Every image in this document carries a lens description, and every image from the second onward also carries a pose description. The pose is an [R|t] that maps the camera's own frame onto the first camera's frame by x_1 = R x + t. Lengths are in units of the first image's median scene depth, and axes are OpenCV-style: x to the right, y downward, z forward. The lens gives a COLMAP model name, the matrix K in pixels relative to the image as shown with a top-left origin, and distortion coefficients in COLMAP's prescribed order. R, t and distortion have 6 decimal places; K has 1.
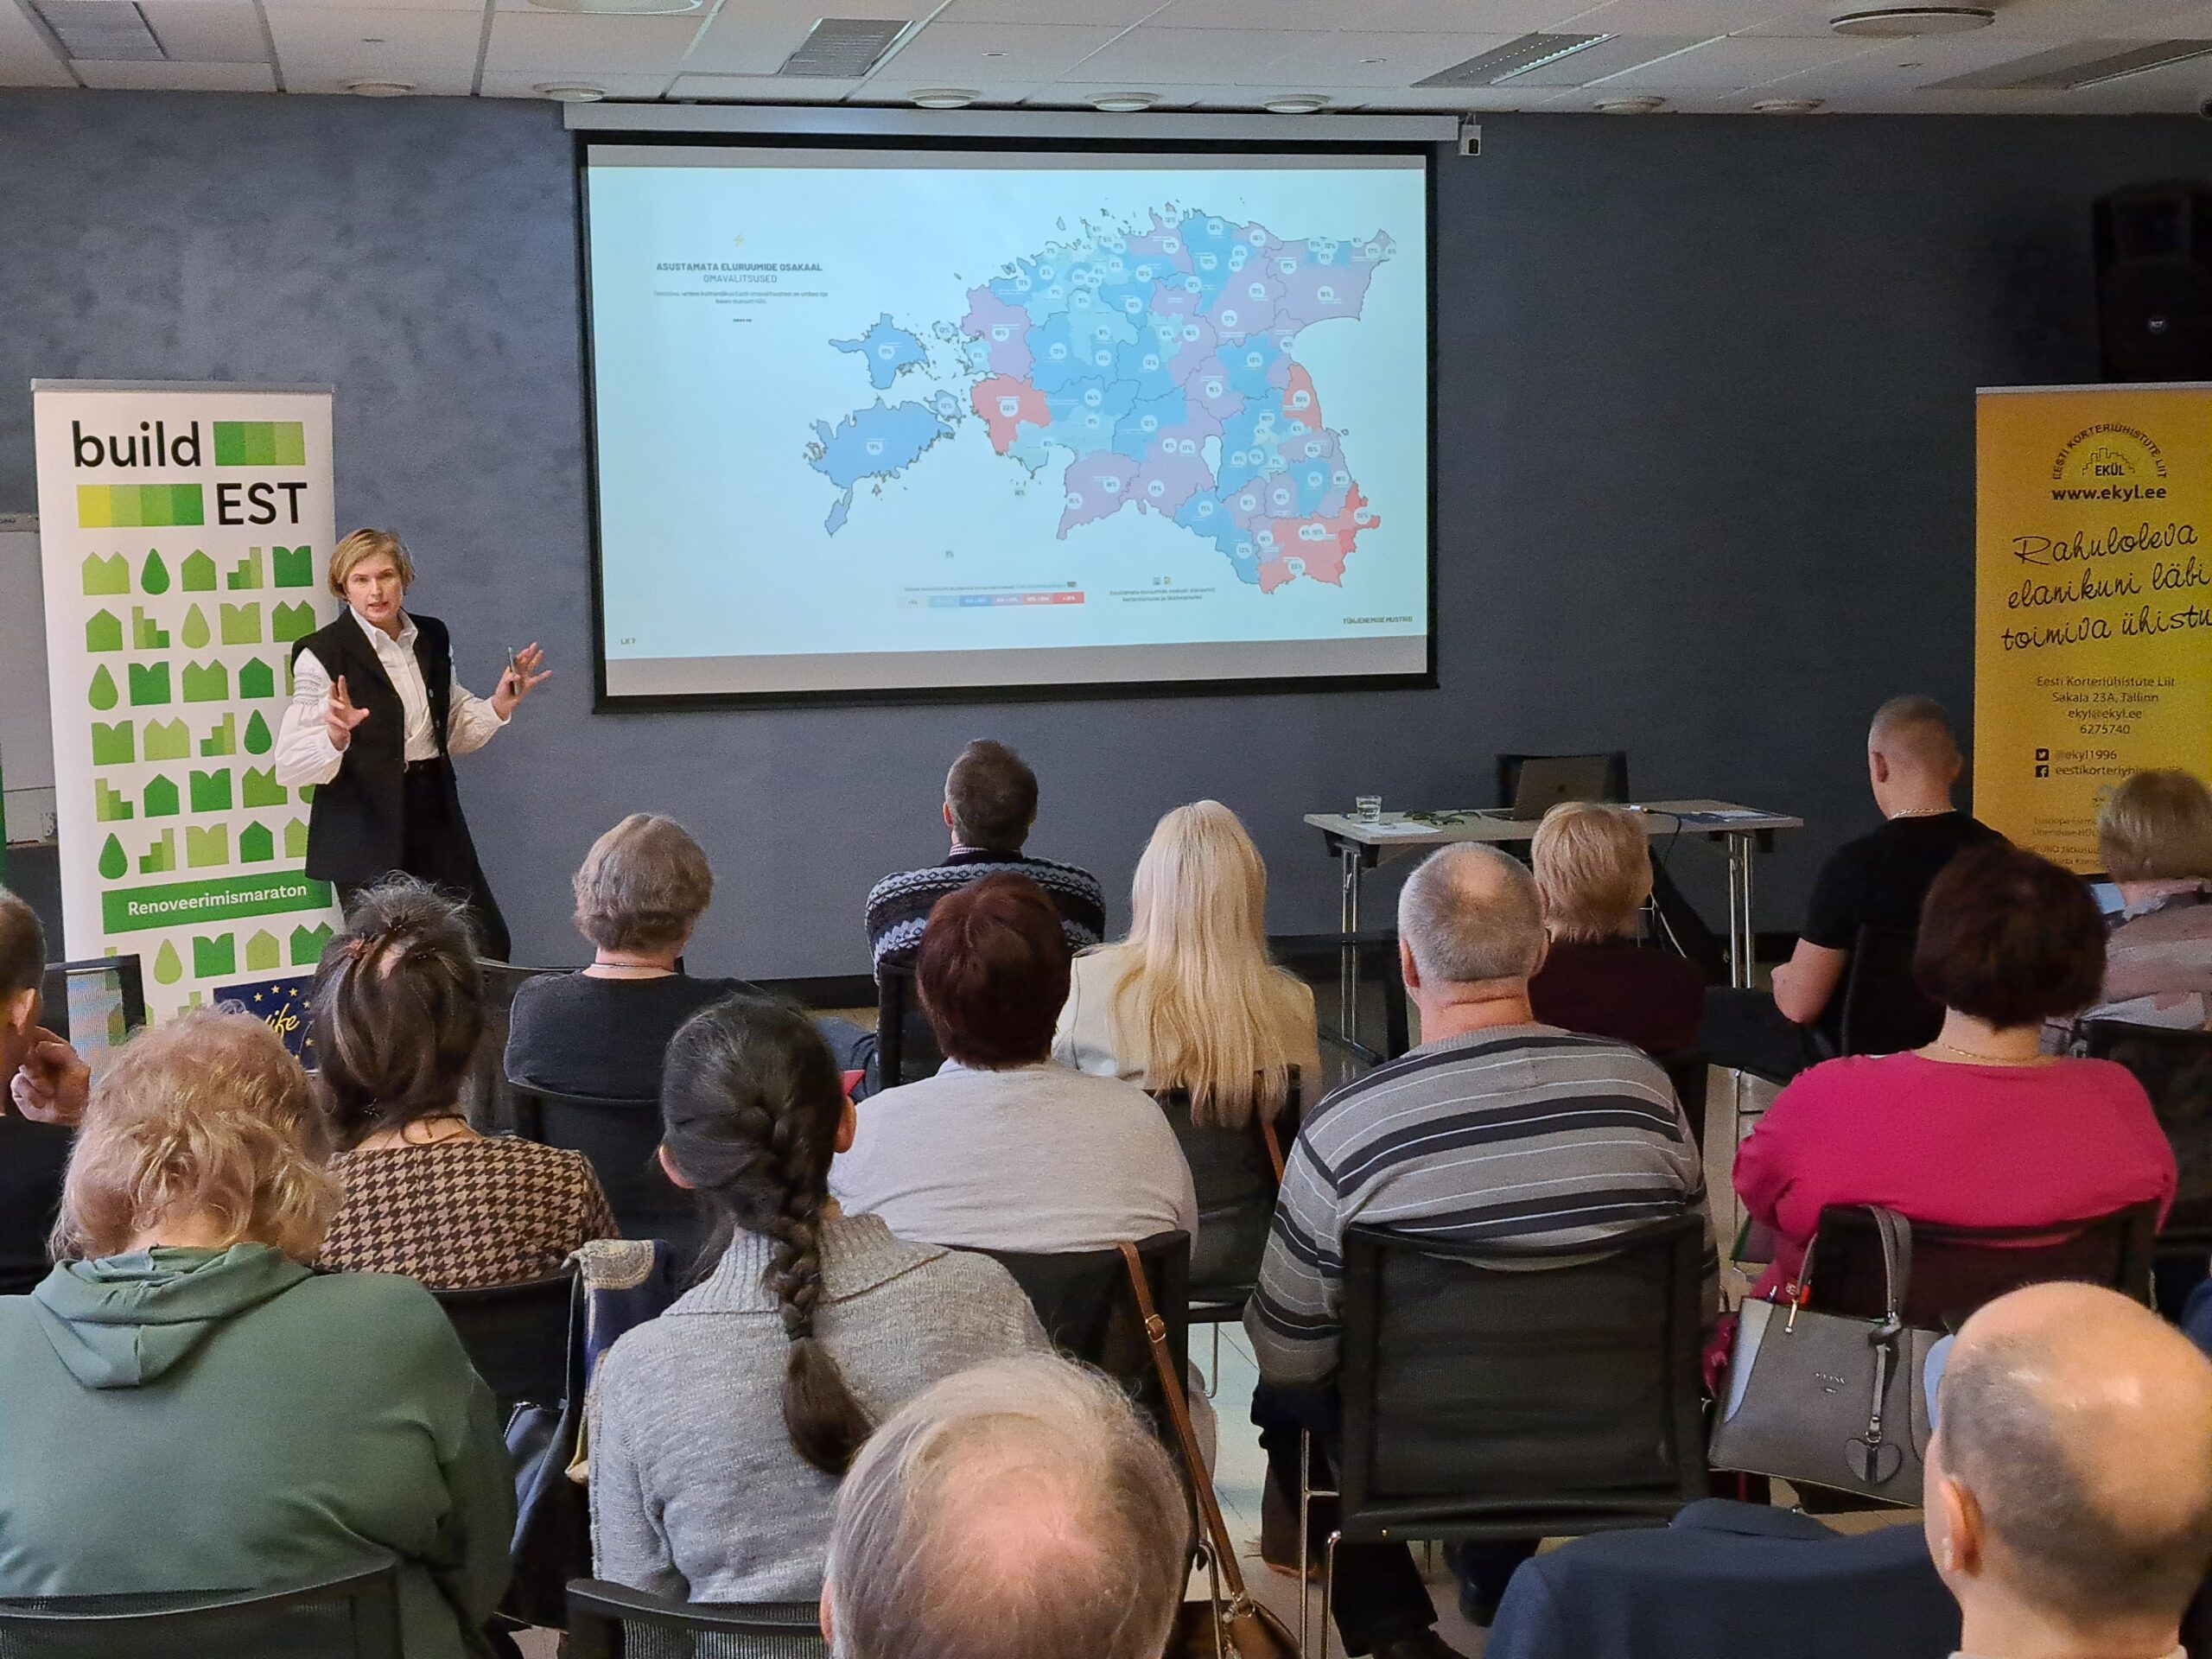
lens RADIAL K [[3215.5, 0, 1167.6], [0, 3215.5, 770.0], [0, 0, 1]] dist [0.090573, -0.079423]
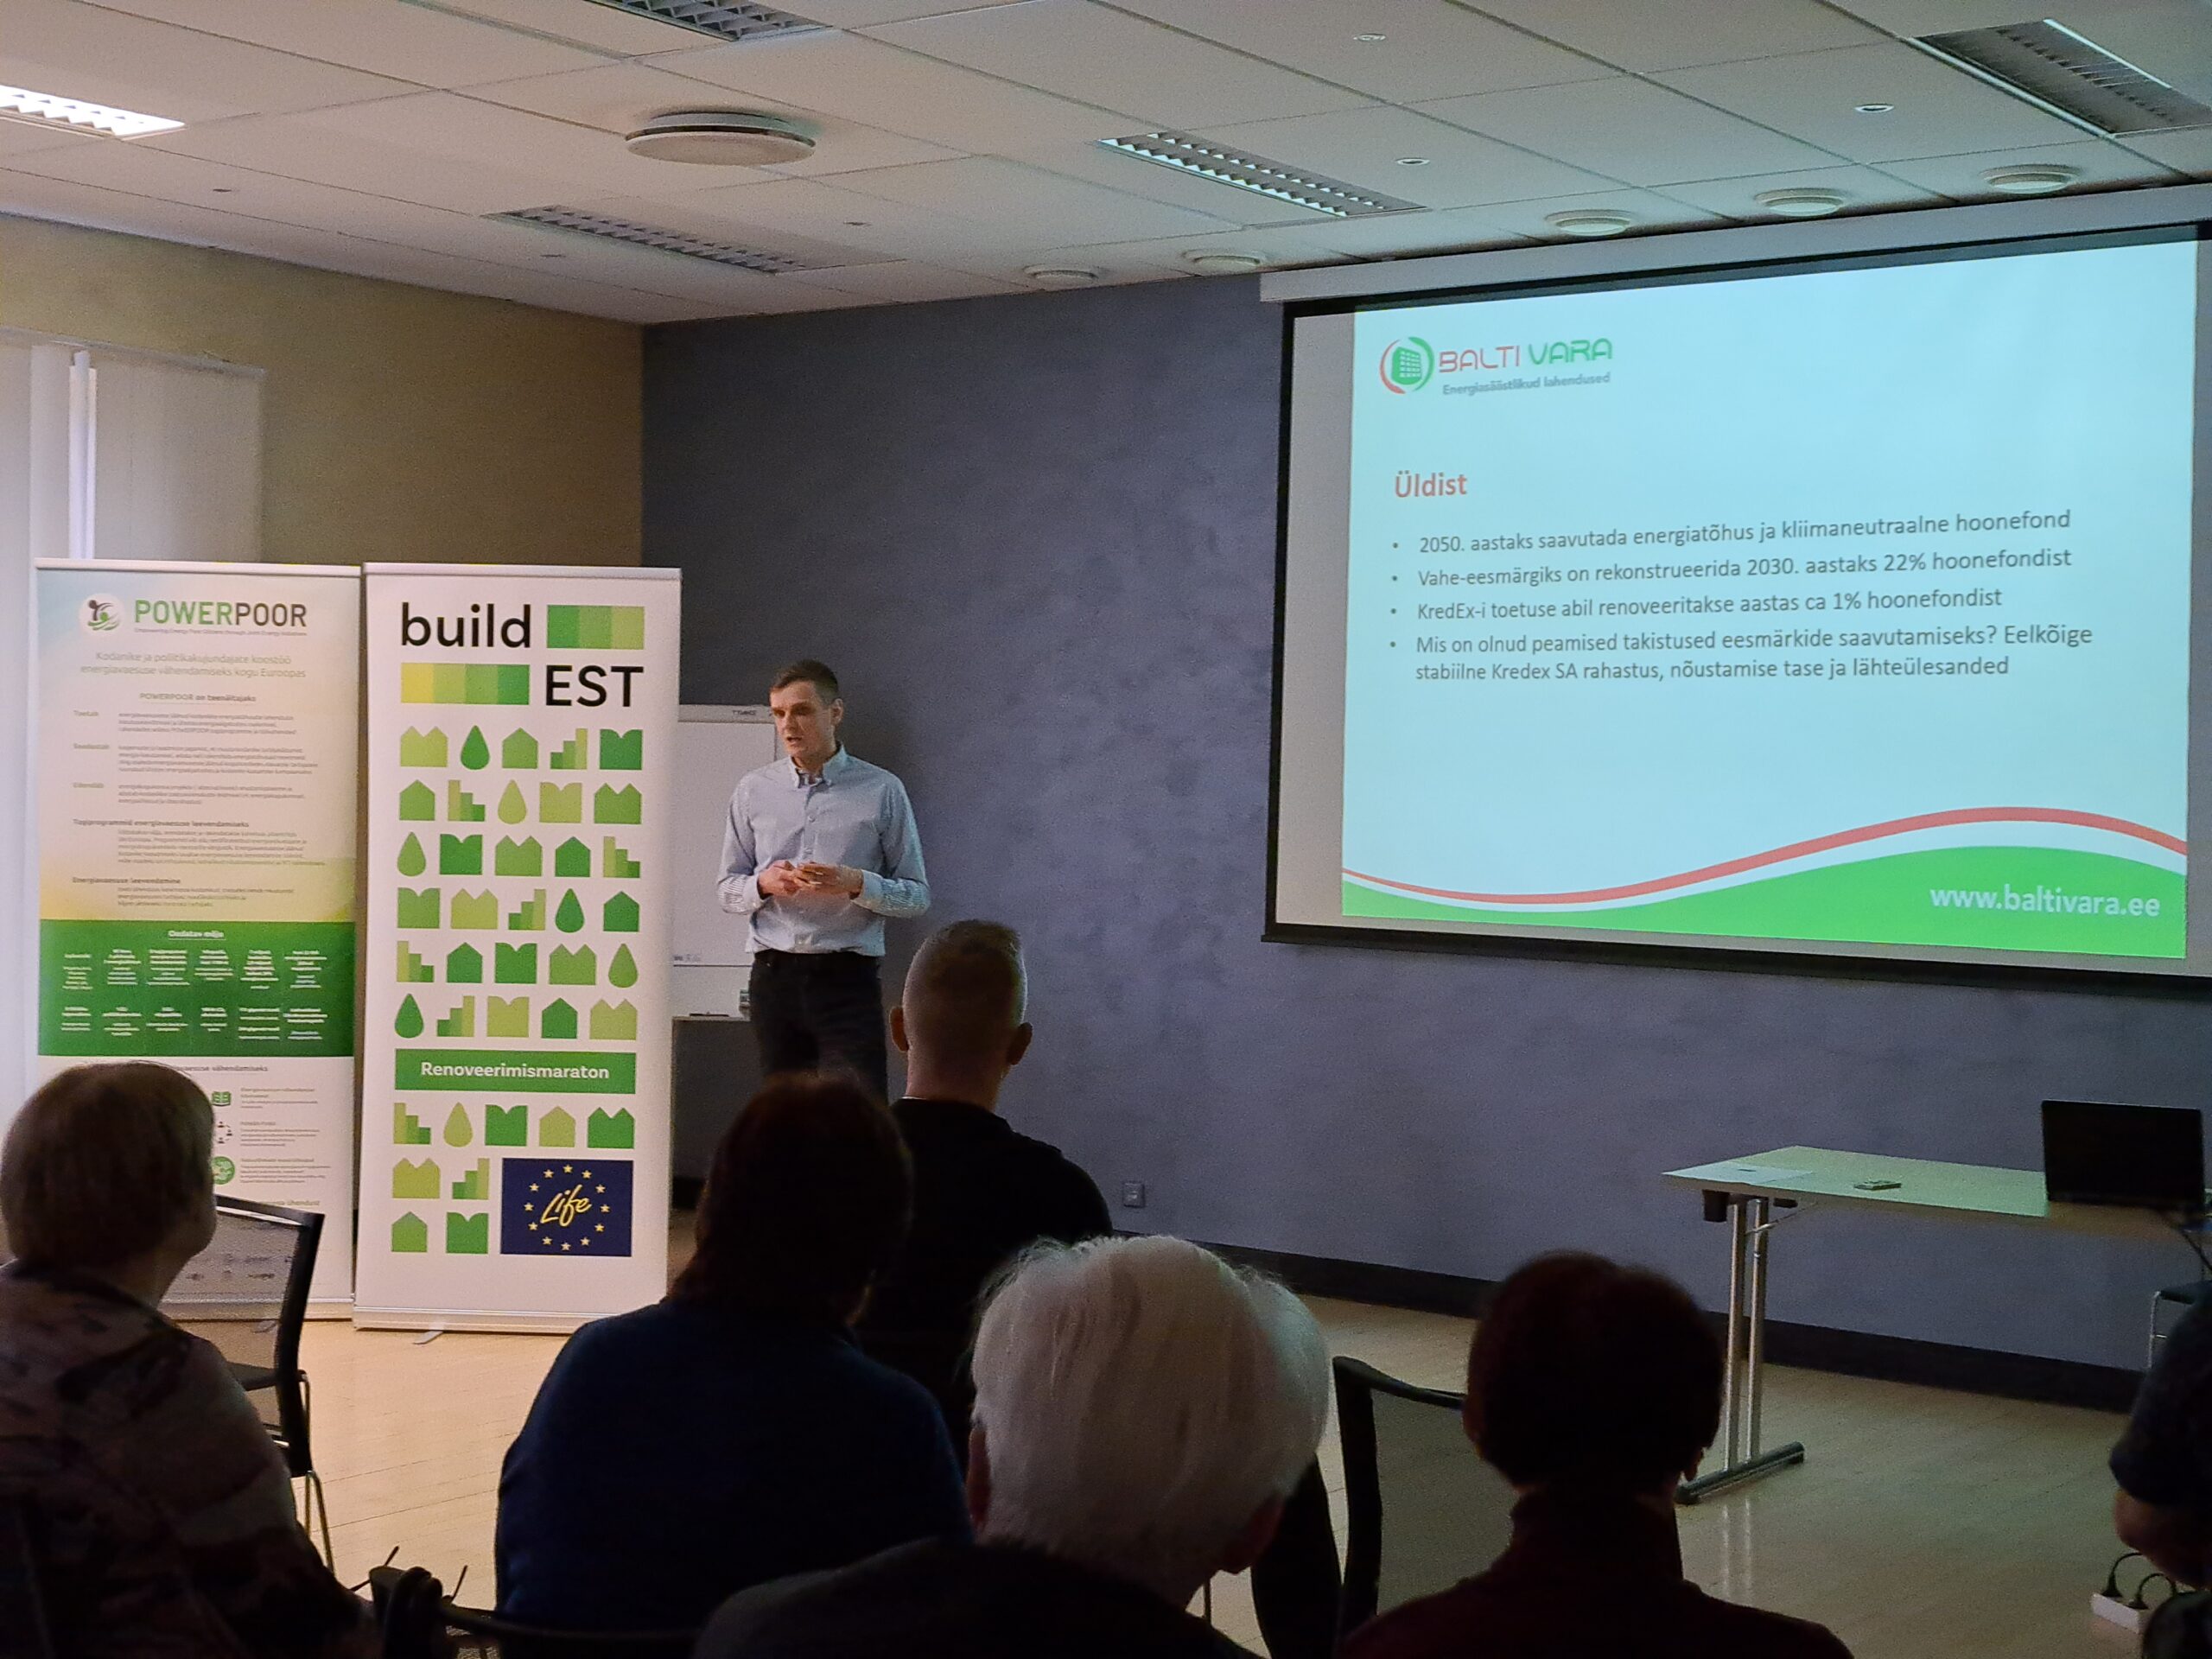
lens RADIAL K [[3111.0, 0, 1103.4], [0, 3111.0, 837.6], [0, 0, 1]] dist [0.319583, -1.751039]
pose [[0.648168, 0.047826, -0.759994, 0.574548], [-0.095001, 0.995307, -0.018389, -0.032550], [0.755548, 0.084120, 0.649670, 0.491683]]
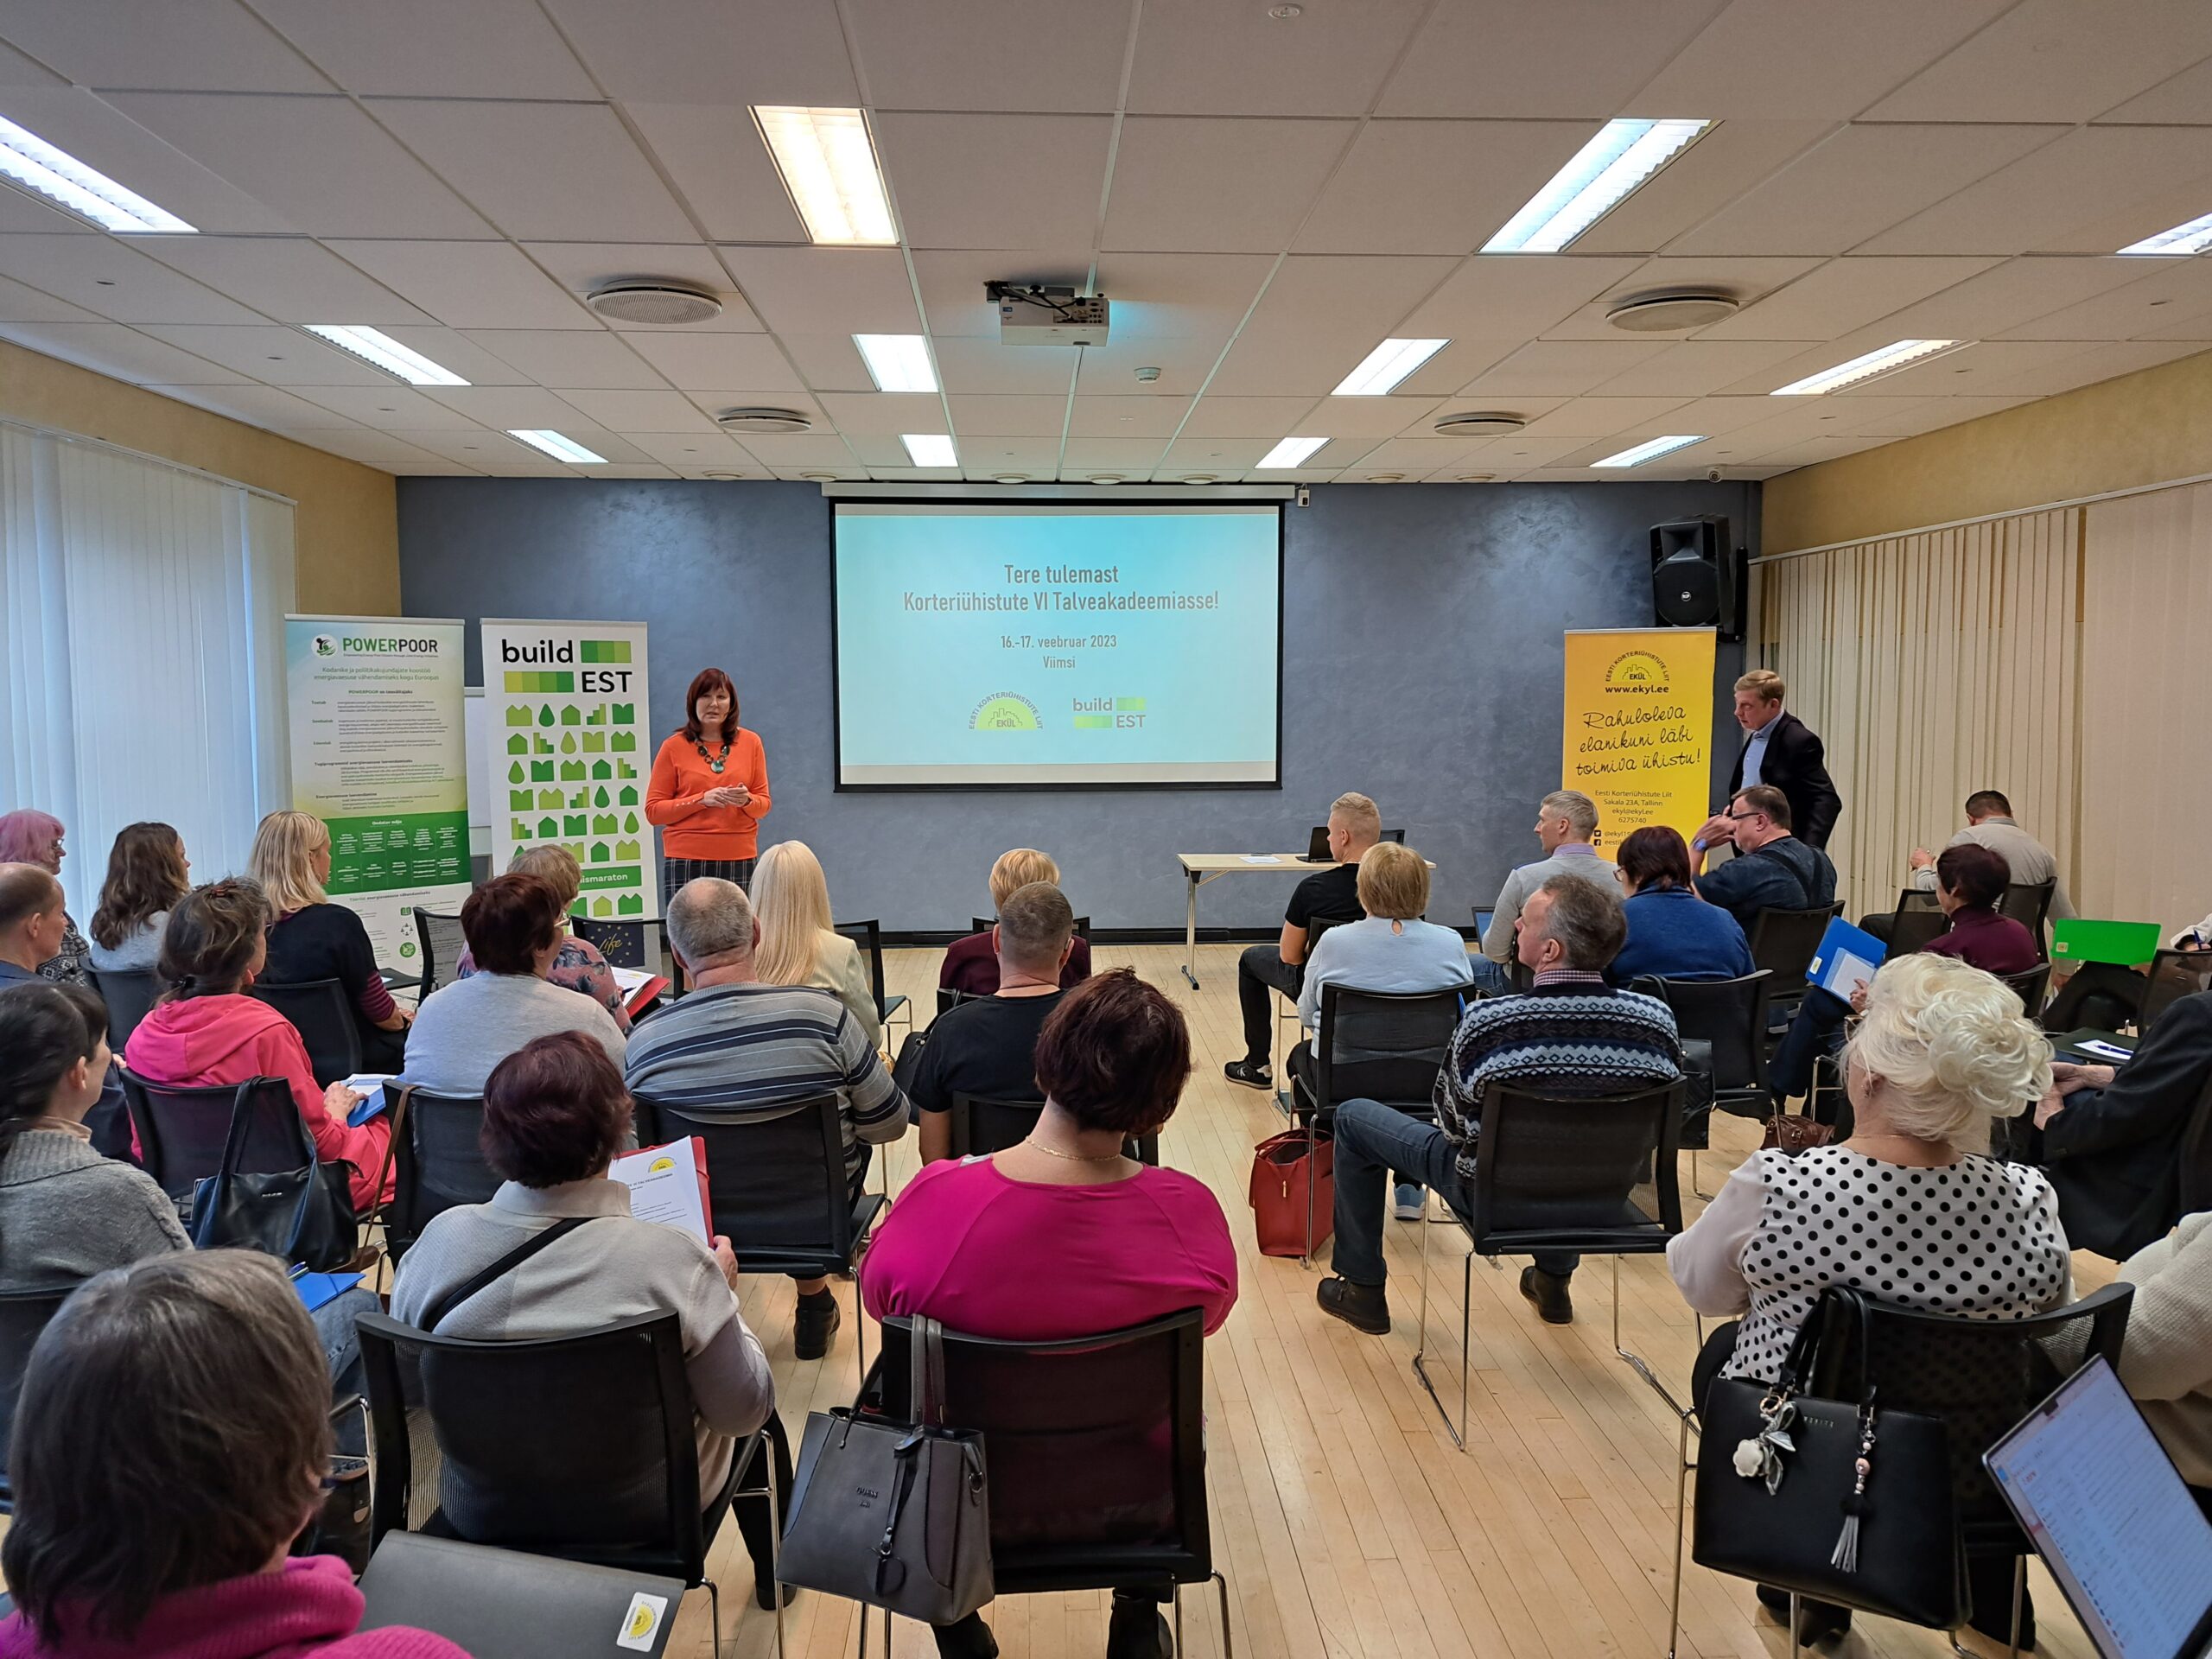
lens RADIAL K [[1587.2, 0, 1110.9], [0, 1587.2, 822.7], [0, 0, 1]] dist [0.110740, -0.180550]
pose [[0.983415, 0.026763, -0.179385, 0.205073], [-0.027055, 0.999634, 0.000815, -0.004988], [0.179341, 0.004051, 0.983779, 0.088541]]
